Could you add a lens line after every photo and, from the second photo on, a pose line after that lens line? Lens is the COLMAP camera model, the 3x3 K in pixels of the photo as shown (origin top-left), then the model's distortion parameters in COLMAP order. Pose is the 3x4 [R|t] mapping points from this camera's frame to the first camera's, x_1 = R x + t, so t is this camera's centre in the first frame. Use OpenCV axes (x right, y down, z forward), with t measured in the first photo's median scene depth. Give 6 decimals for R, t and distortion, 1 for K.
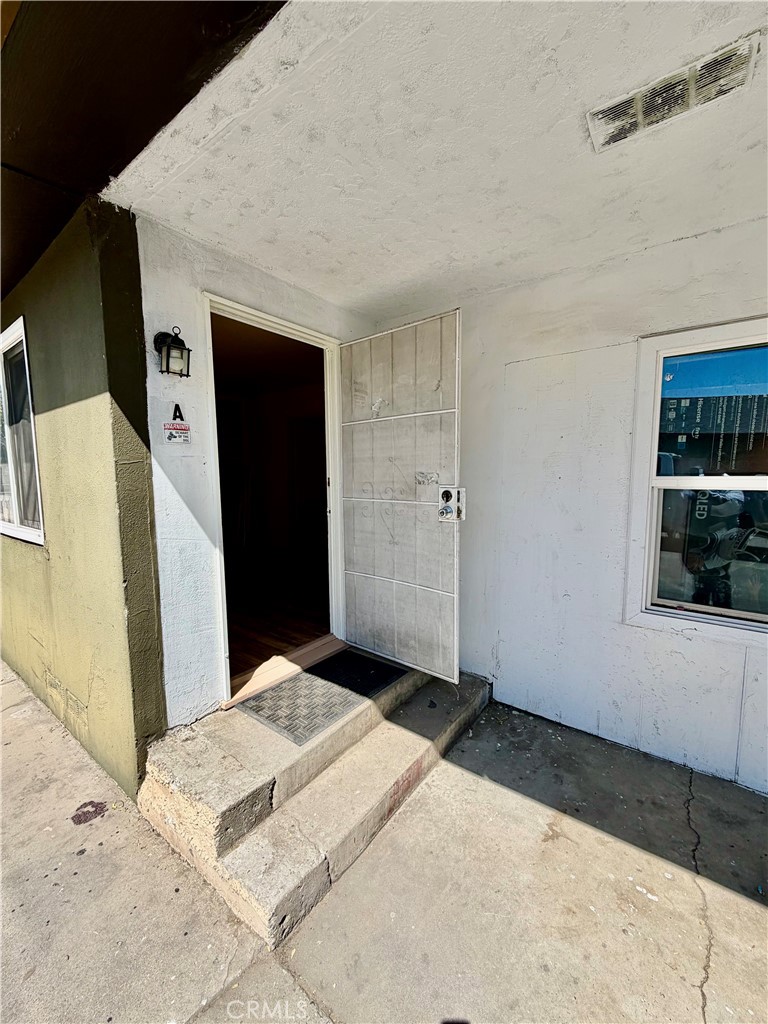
lens RADIAL K [[409.9, 0, 388.7], [0, 409.9, 512.7], [0, 0, 1]] dist [0.000150, -0.000129]
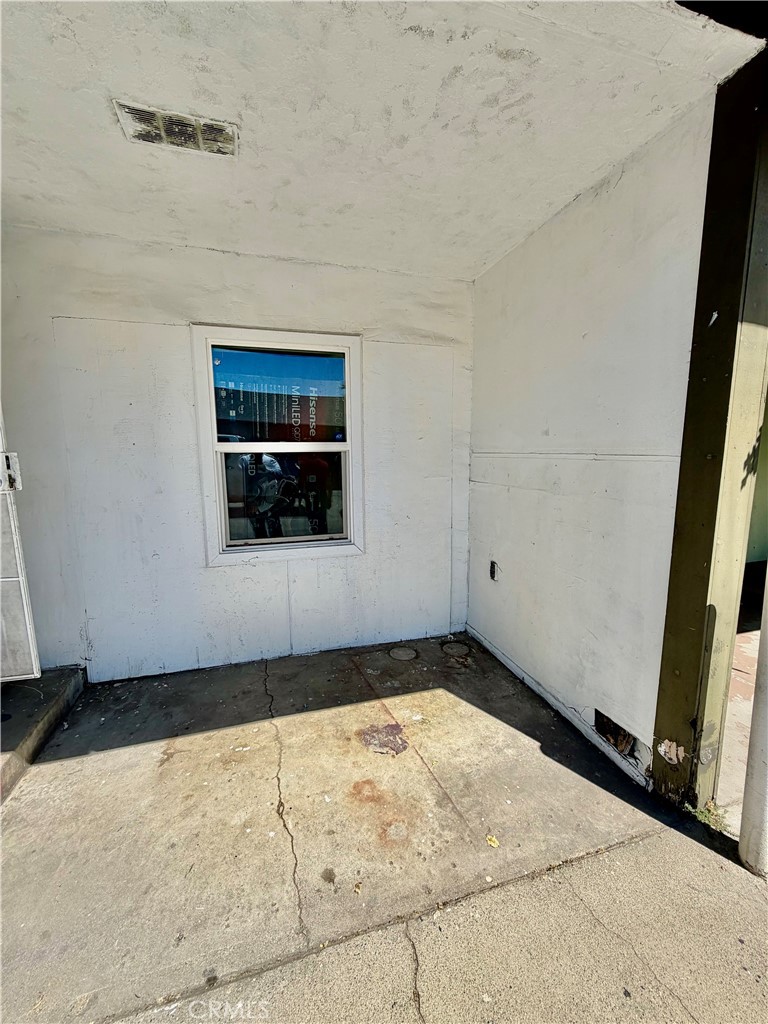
lens RADIAL K [[409.9, 0, 381.8], [0, 409.9, 513.2], [0, 0, 1]] dist [0.000150, -0.000129]
pose [[0.601110, -0.115349, 0.790798, -0.050763], [0.083146, 0.993185, 0.081667, 0.062817], [-0.794829, 0.016661, 0.606605, -0.138186]]
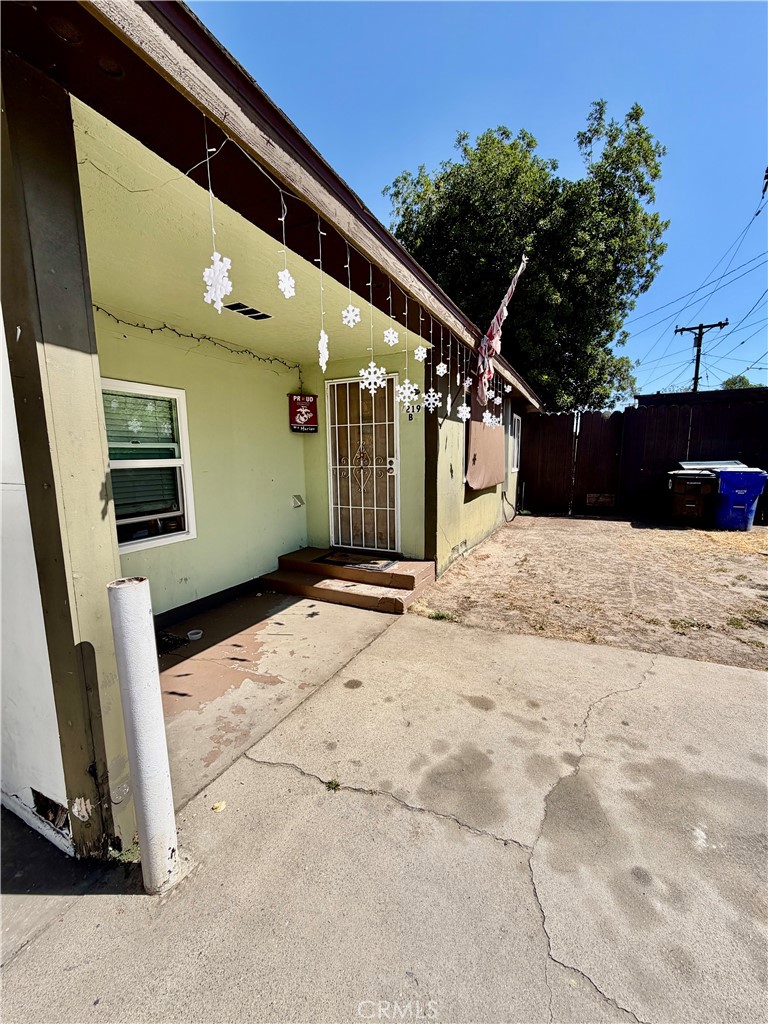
lens RADIAL K [[409.9, 0, 385.0], [0, 409.9, 515.1], [0, 0, 1]] dist [0.000150, -0.000129]
pose [[-0.183841, -0.129304, 0.974414, 0.126058], [0.113434, 0.981896, 0.151698, 0.077631], [-0.976389, 0.138420, -0.165846, -0.560790]]
